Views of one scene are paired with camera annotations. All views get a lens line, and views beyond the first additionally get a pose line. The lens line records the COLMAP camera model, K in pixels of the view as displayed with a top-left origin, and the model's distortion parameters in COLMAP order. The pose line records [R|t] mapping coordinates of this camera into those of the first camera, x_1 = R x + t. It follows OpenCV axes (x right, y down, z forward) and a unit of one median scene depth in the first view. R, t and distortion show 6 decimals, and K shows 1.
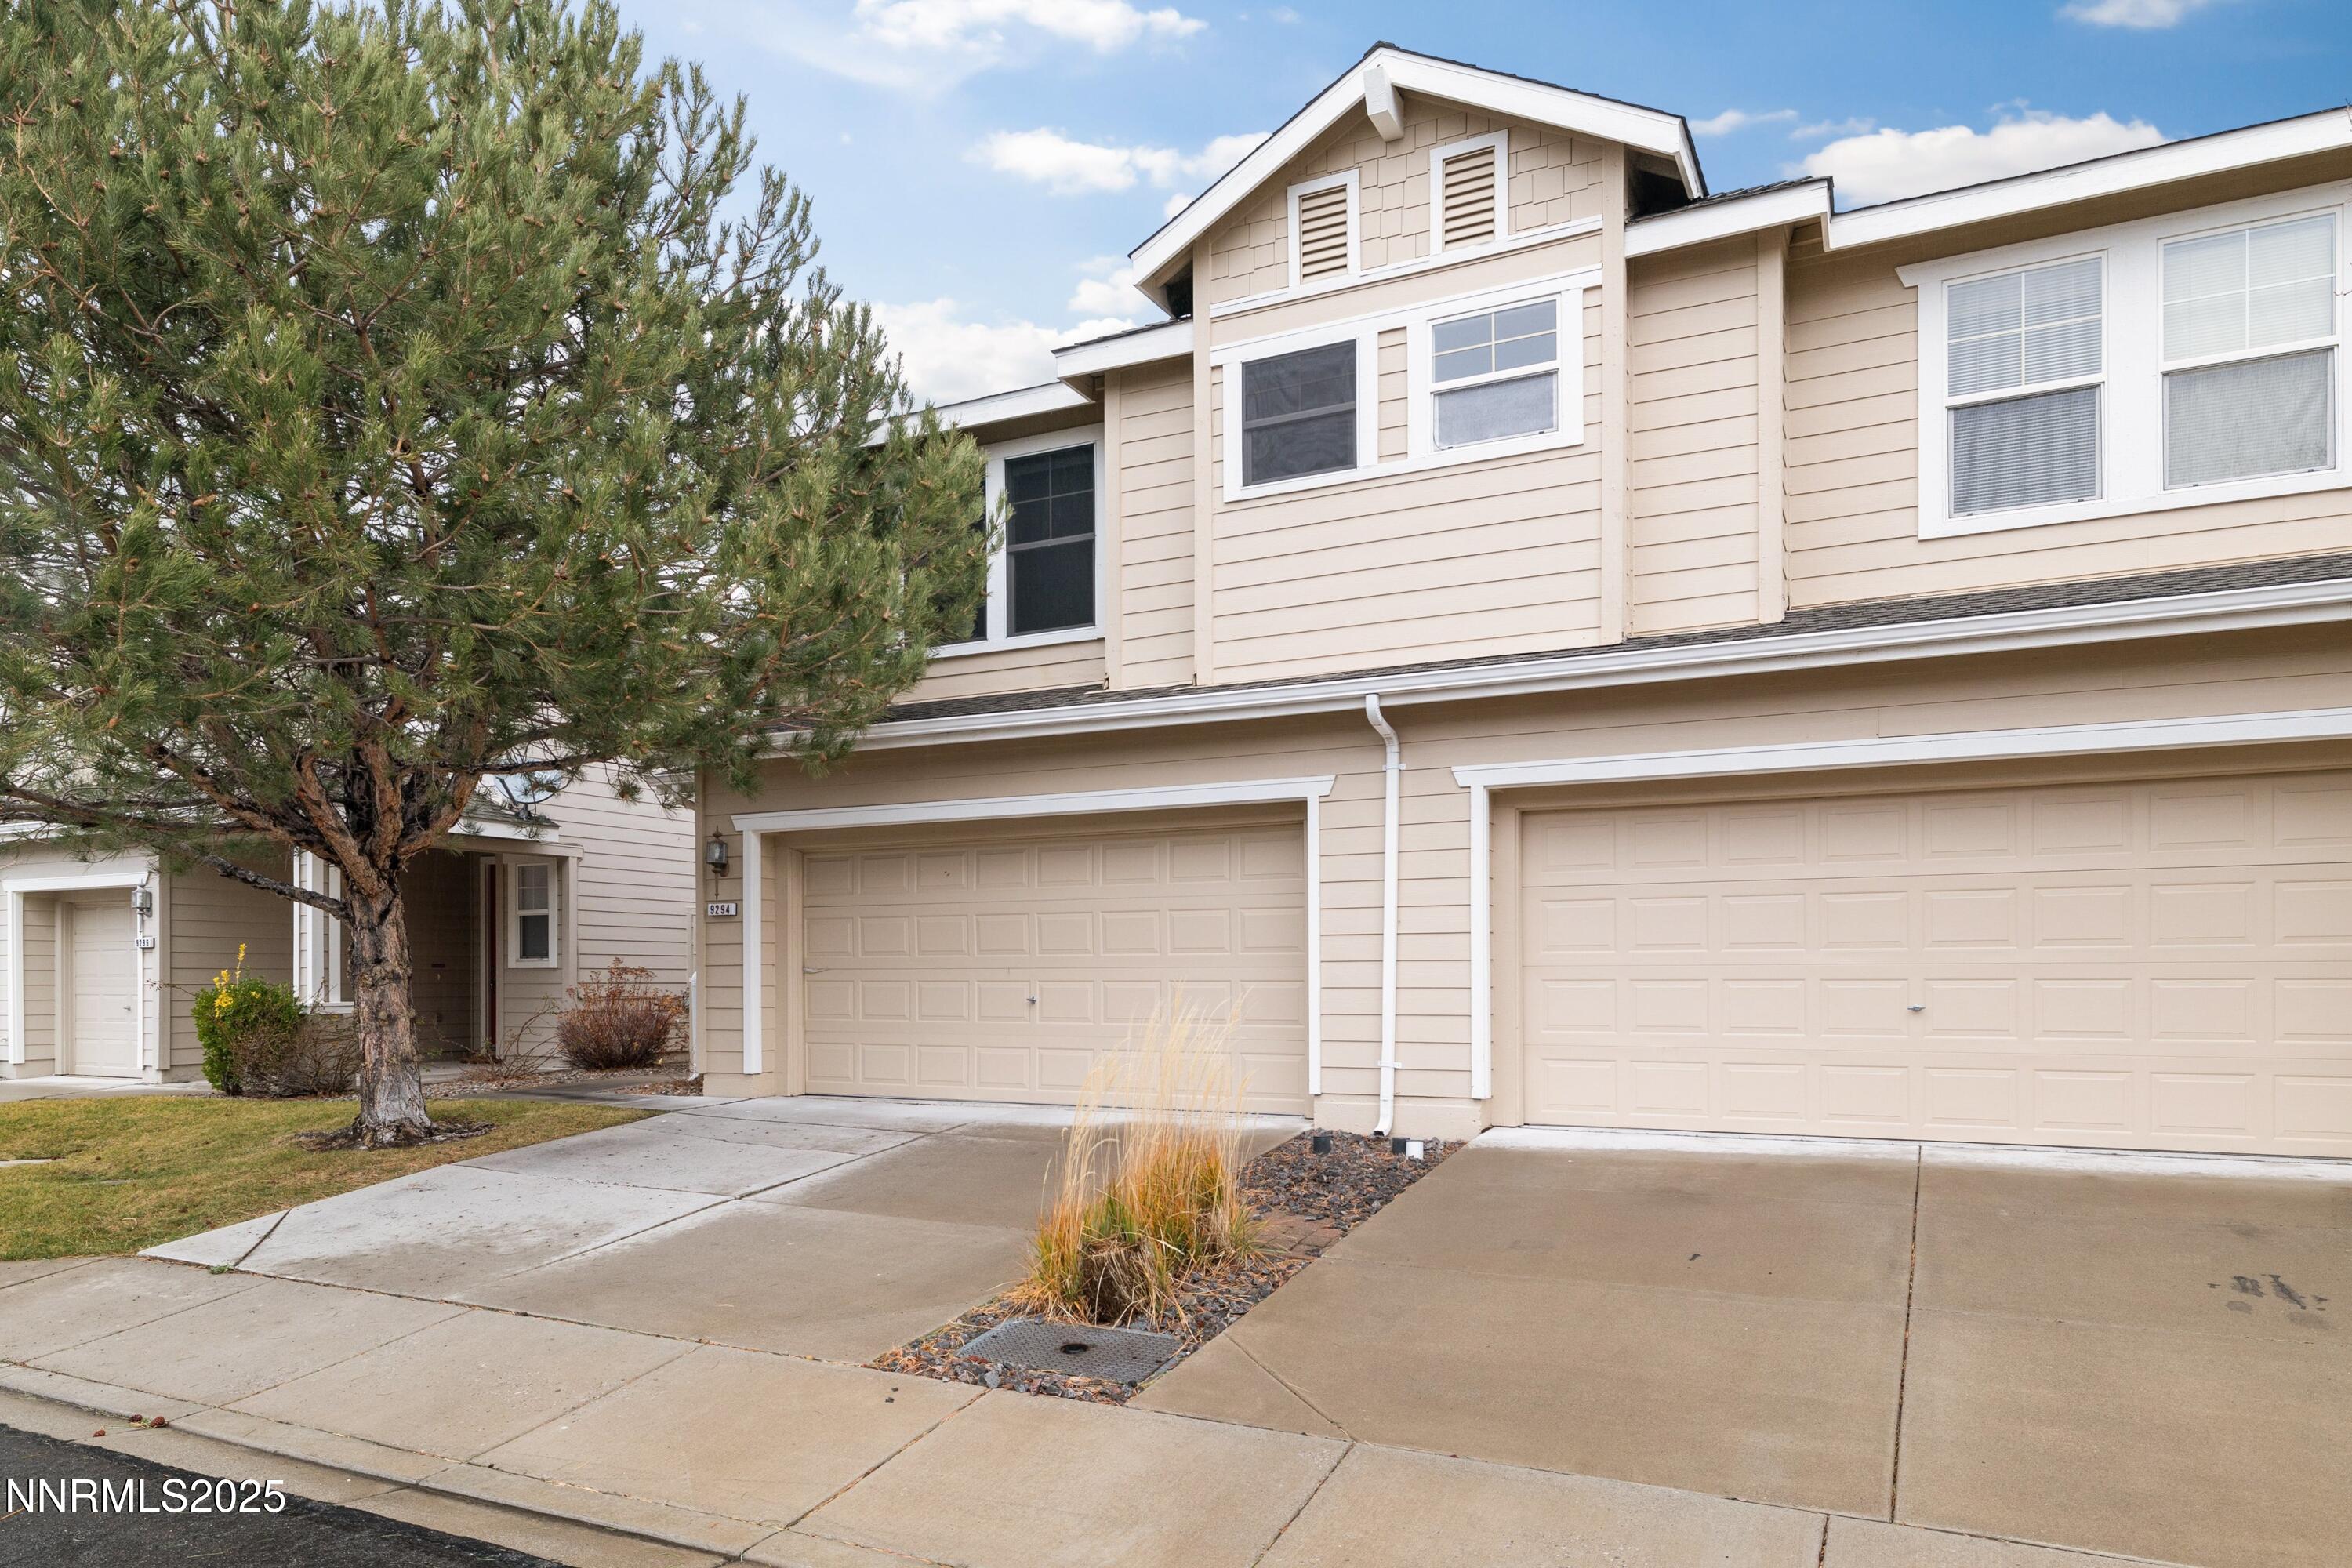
lens RADIAL K [[1022.5, 0, 1176.0], [0, 1022.5, 784.0], [0, 0, 1]] dist [0.001188, -0.000025]
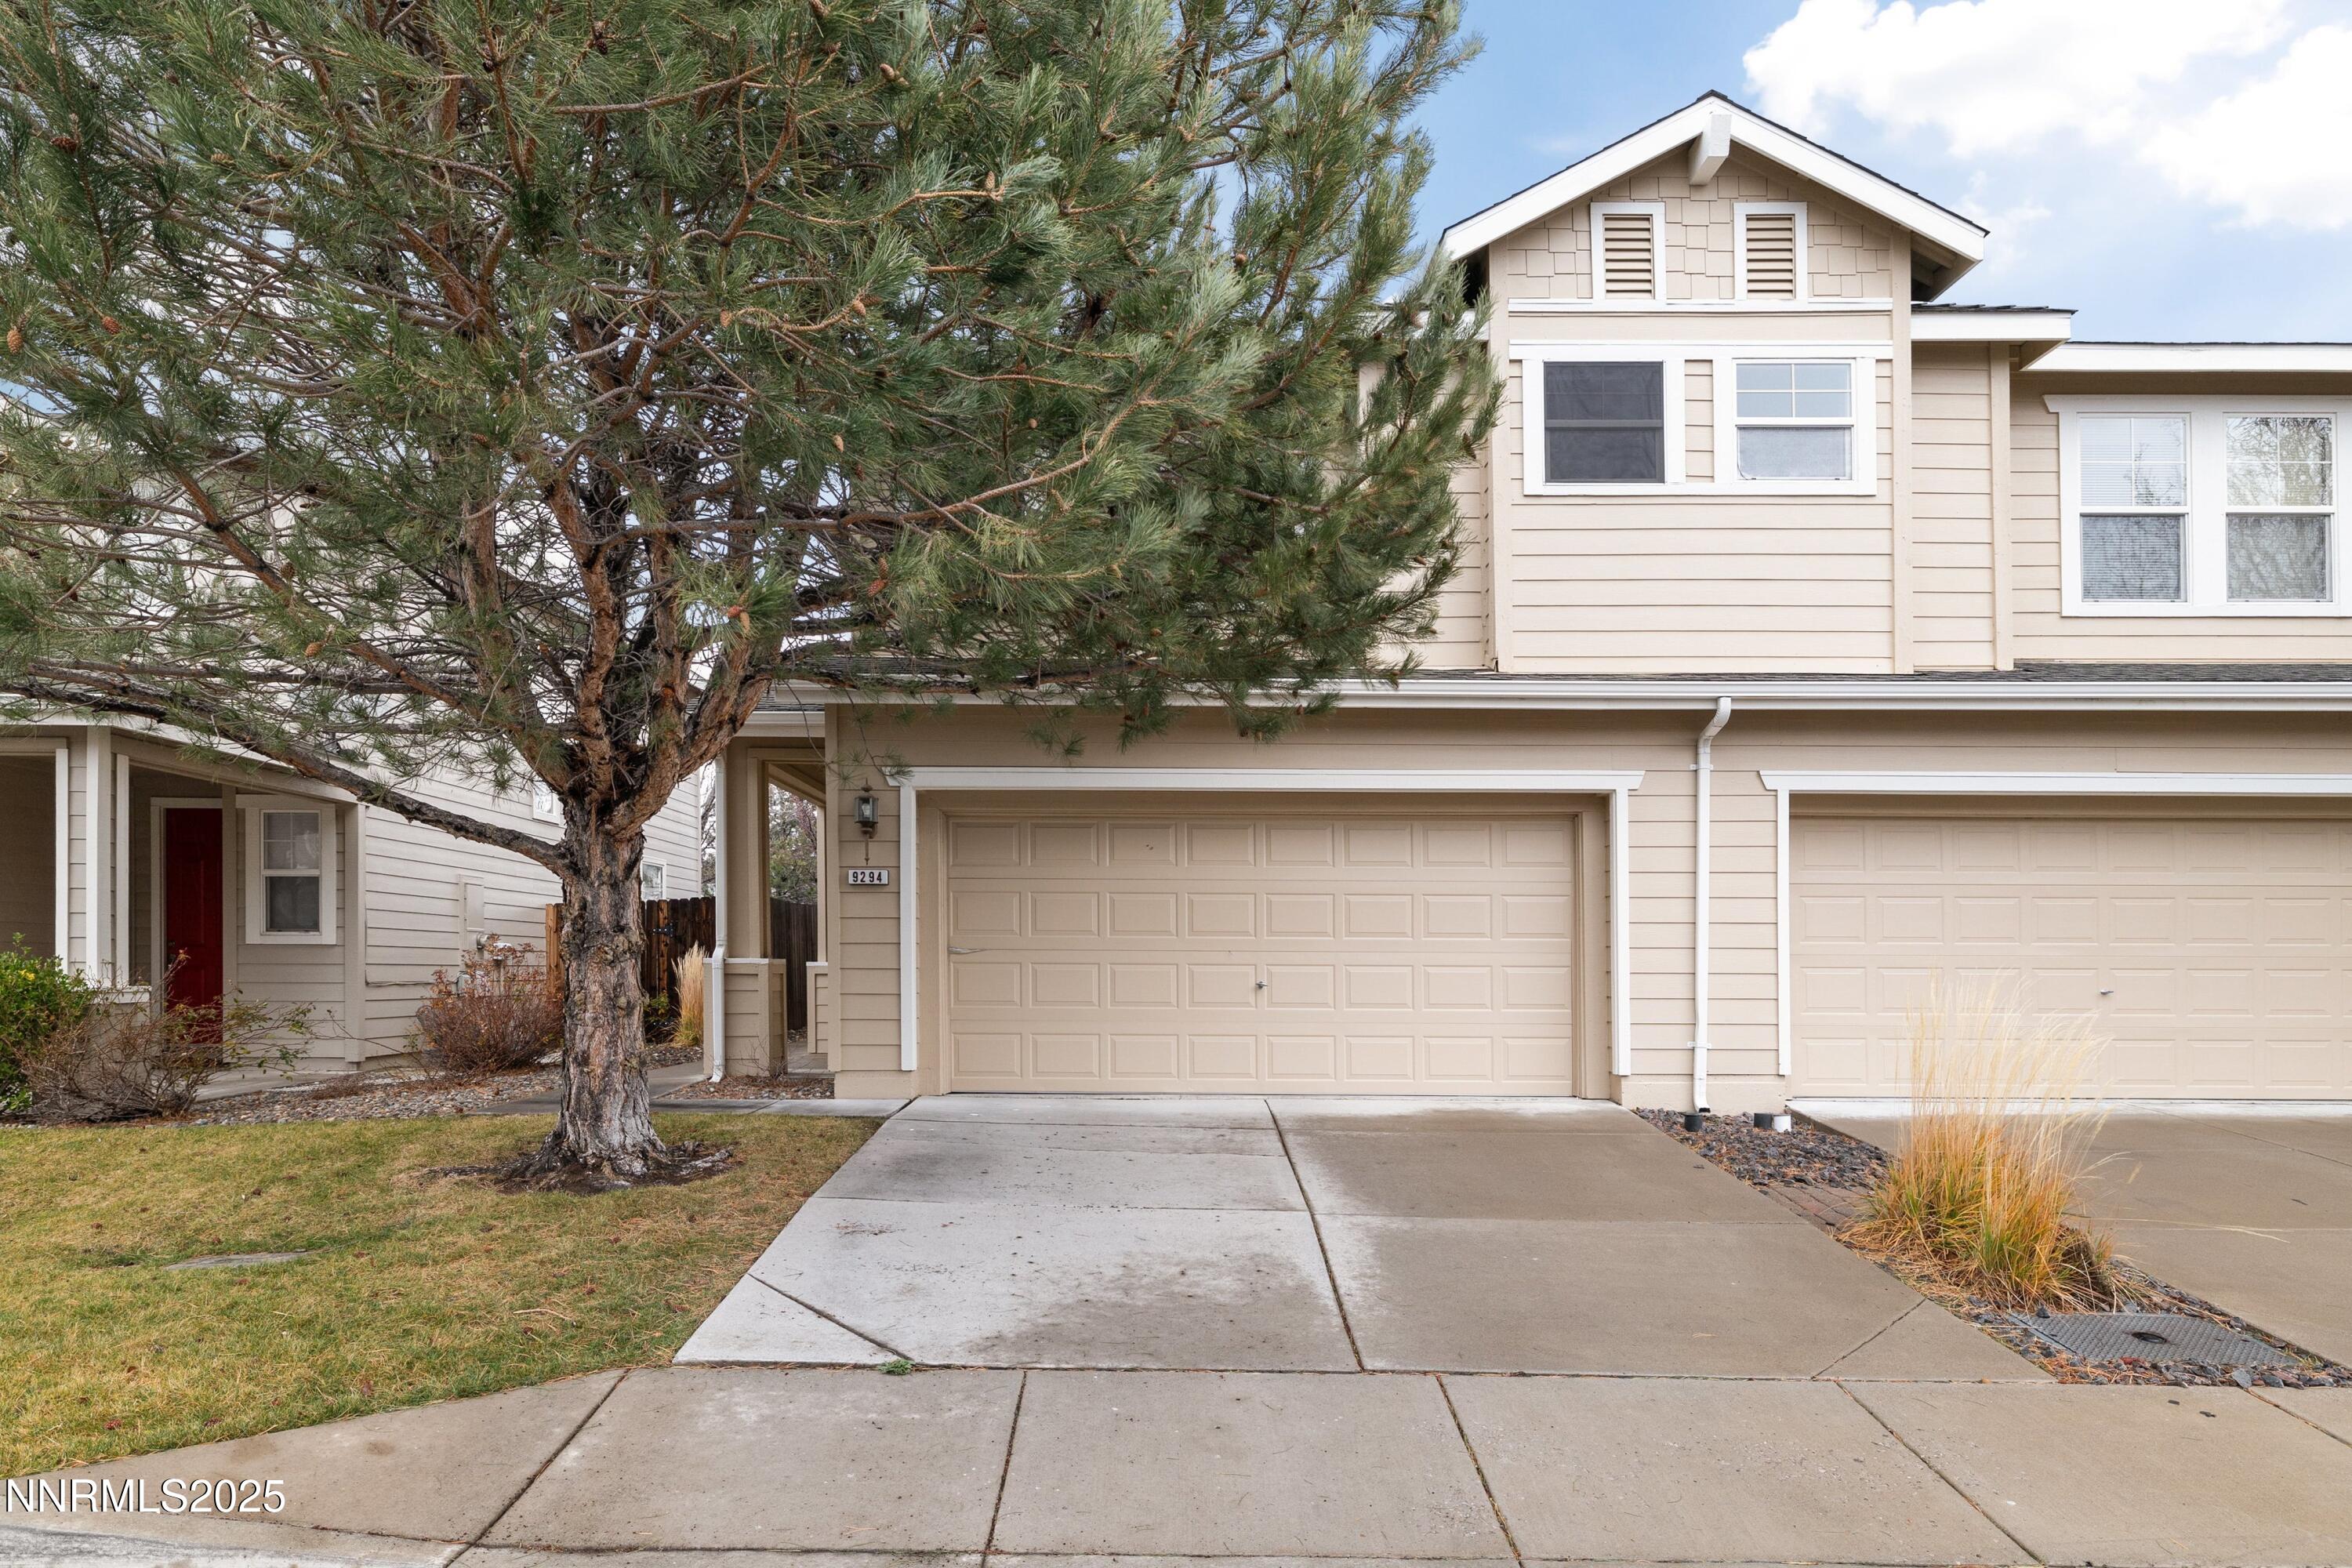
lens RADIAL K [[983.0, 0, 1176.0], [0, 983.0, 784.0], [0, 0, 1]] dist [-0.001274, -0.000209]
pose [[0.944832, 0.068137, 0.320390, -0.628318], [-0.069025, 0.997578, -0.008599, 0.047265], [-0.320200, -0.013990, 0.947247, 0.201303]]
